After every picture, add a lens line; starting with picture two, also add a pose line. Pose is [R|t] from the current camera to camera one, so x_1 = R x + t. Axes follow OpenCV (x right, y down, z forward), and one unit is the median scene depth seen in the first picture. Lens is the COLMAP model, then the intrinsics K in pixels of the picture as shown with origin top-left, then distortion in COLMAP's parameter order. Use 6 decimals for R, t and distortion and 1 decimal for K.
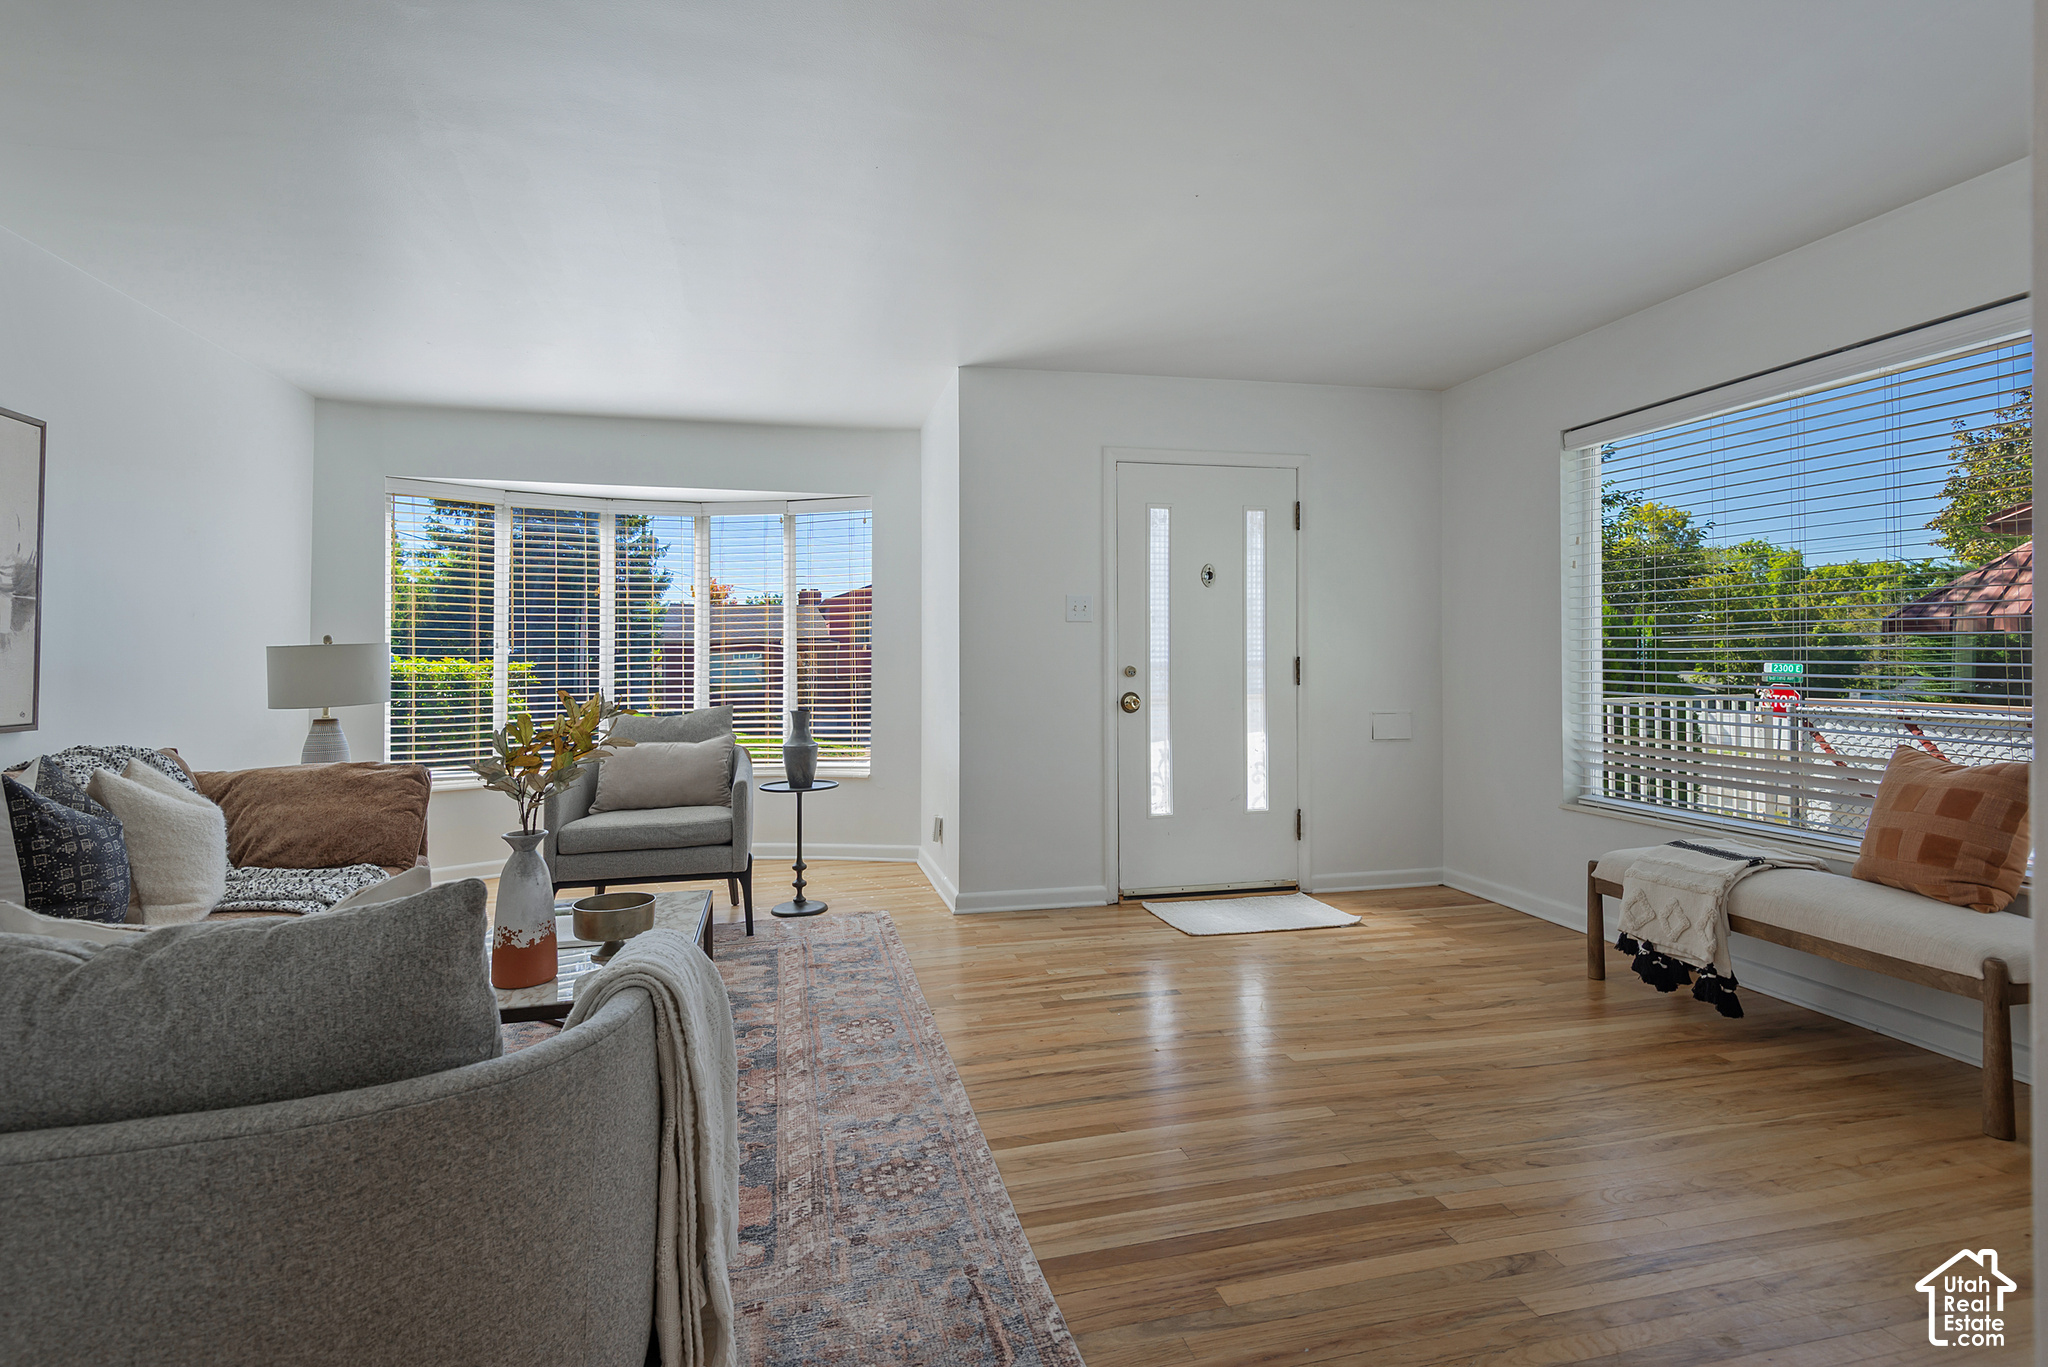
lens RADIAL K [[942.7, 0, 1021.2], [0, 942.7, 665.6], [0, 0, 1]] dist [0.012441, -0.003924]
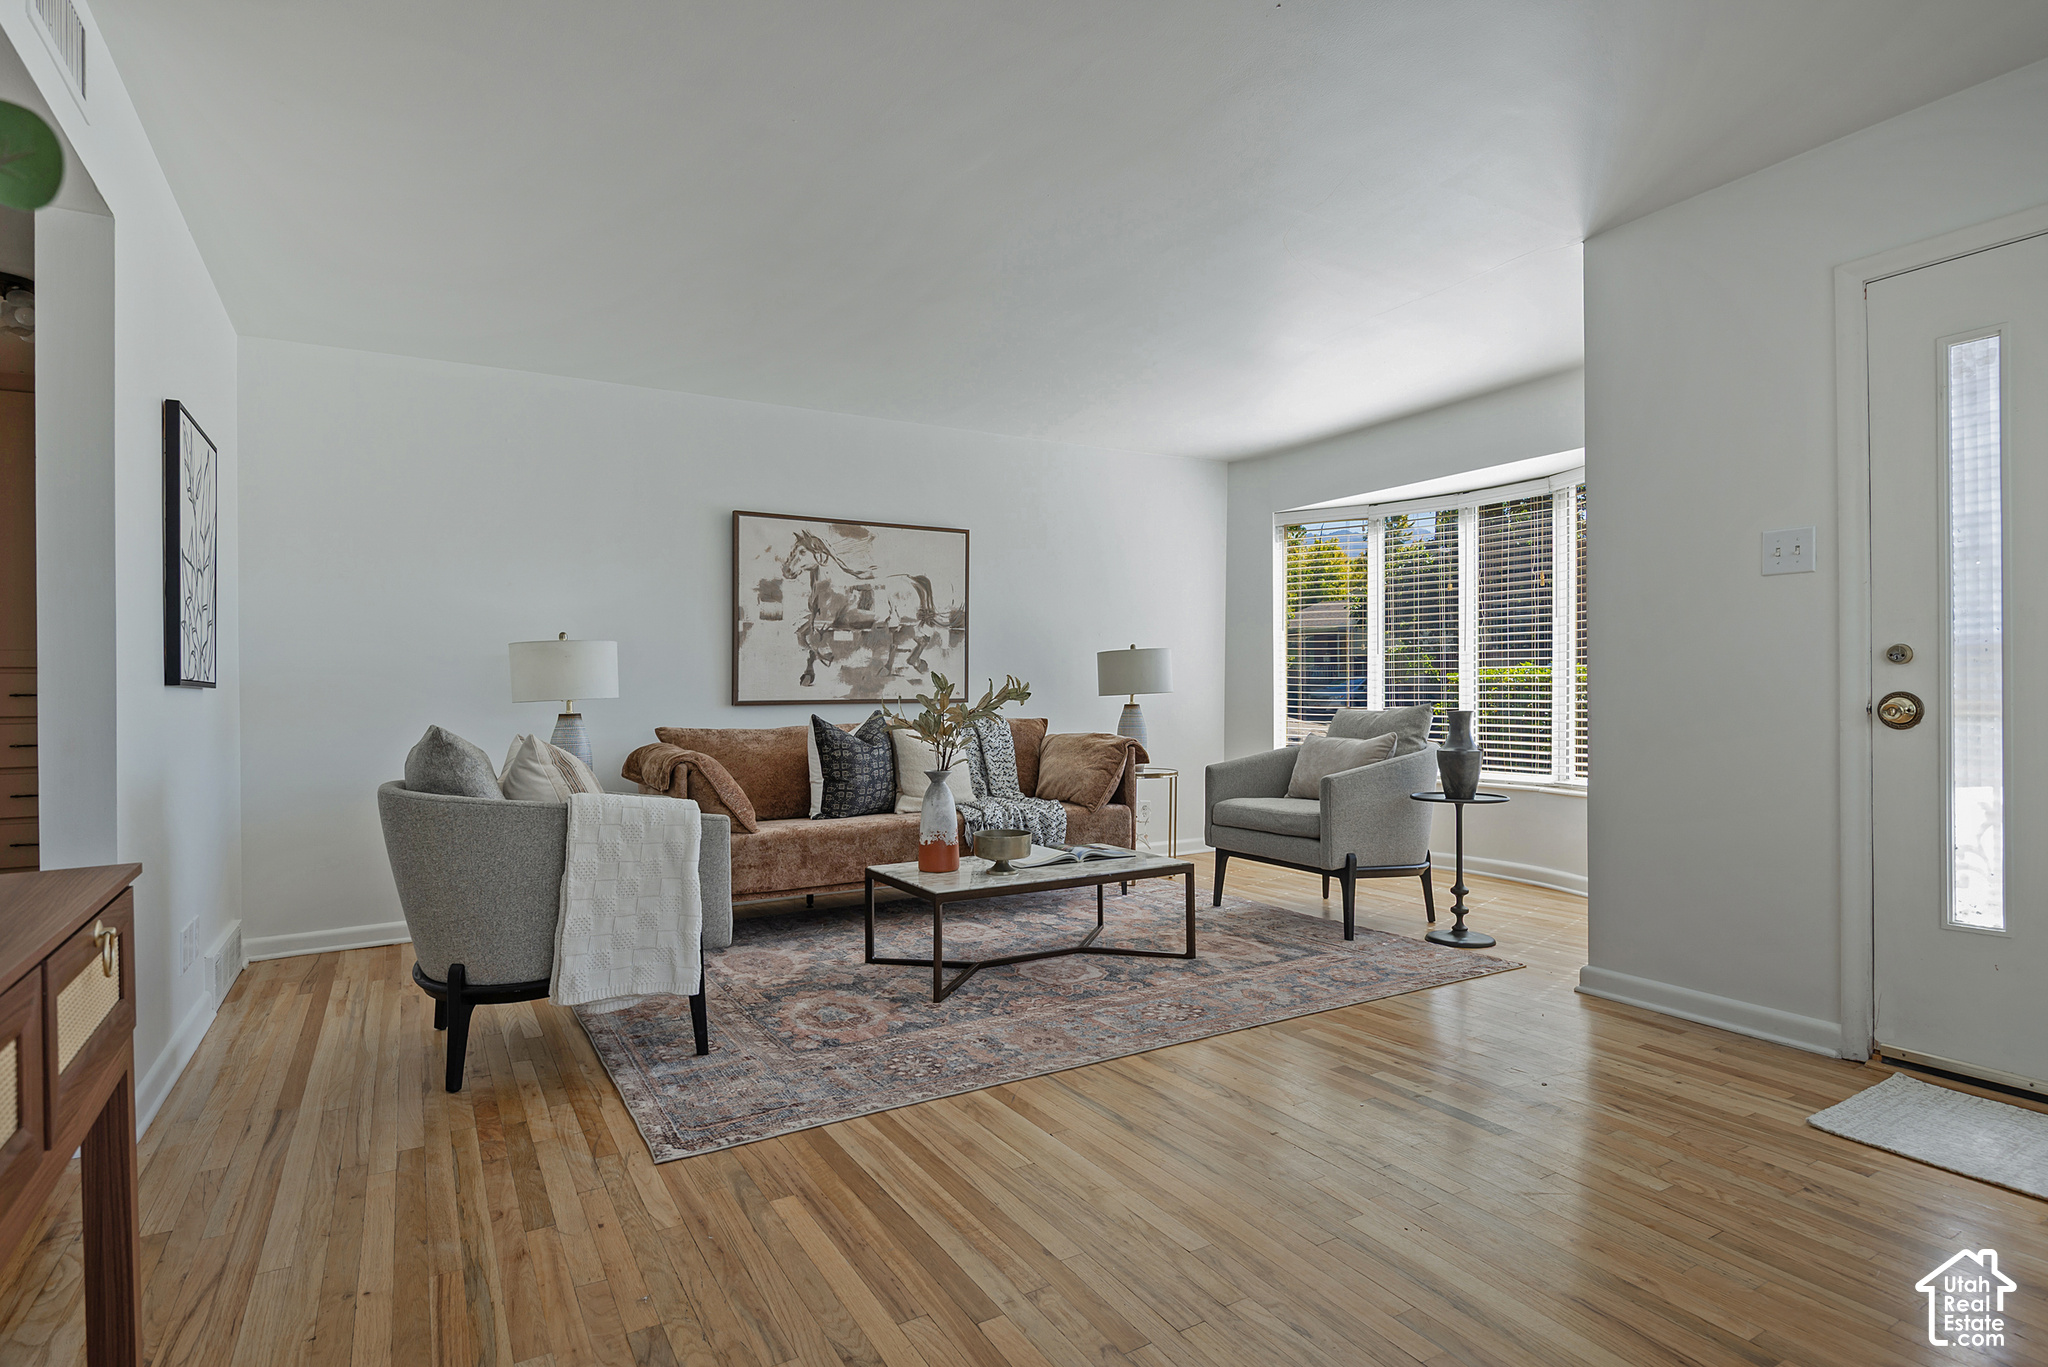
lens RADIAL K [[1047.3, 0, 1066.7], [0, 1047.3, 680.7], [0, 0, 1]] dist [0.019808, -0.005941]
pose [[0.314868, -0.006693, -0.949112, 0.704132], [0.003180, 0.999977, -0.005997, 0.030989], [0.949130, -0.001130, 0.314882, 0.436804]]
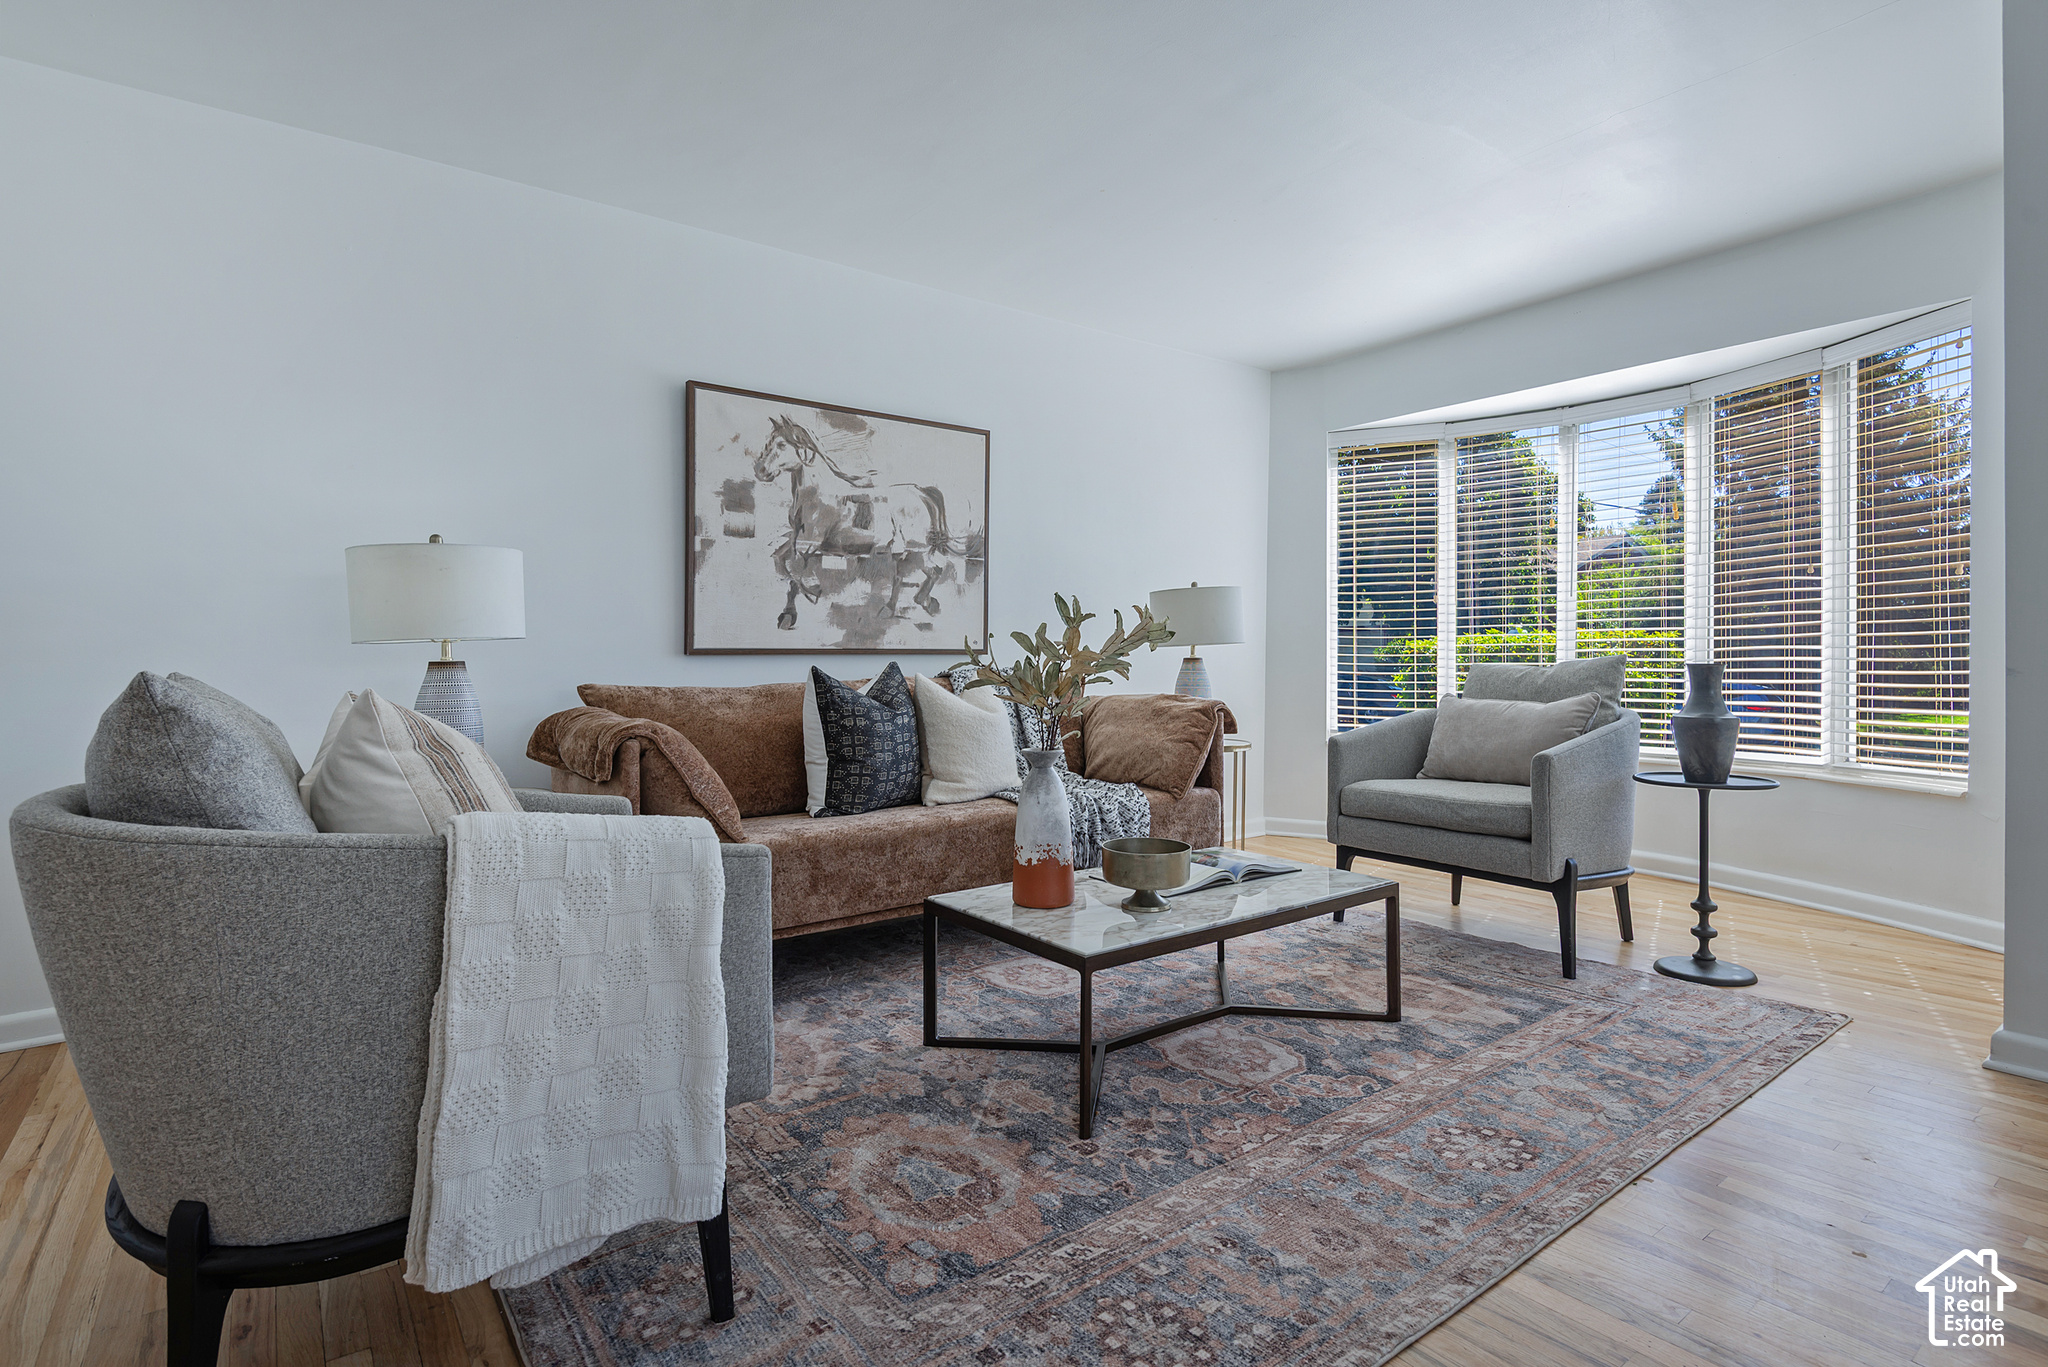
lens RADIAL K [[1002.0, 0, 1041.2], [0, 1002.0, 652.9], [0, 0, 1]] dist [0.011665, -0.007373]
pose [[0.403995, 0.001683, -0.914759, 0.260337], [-0.002337, 0.999997, 0.000807, 0.050616], [0.914758, 0.001812, 0.403998, 0.380010]]
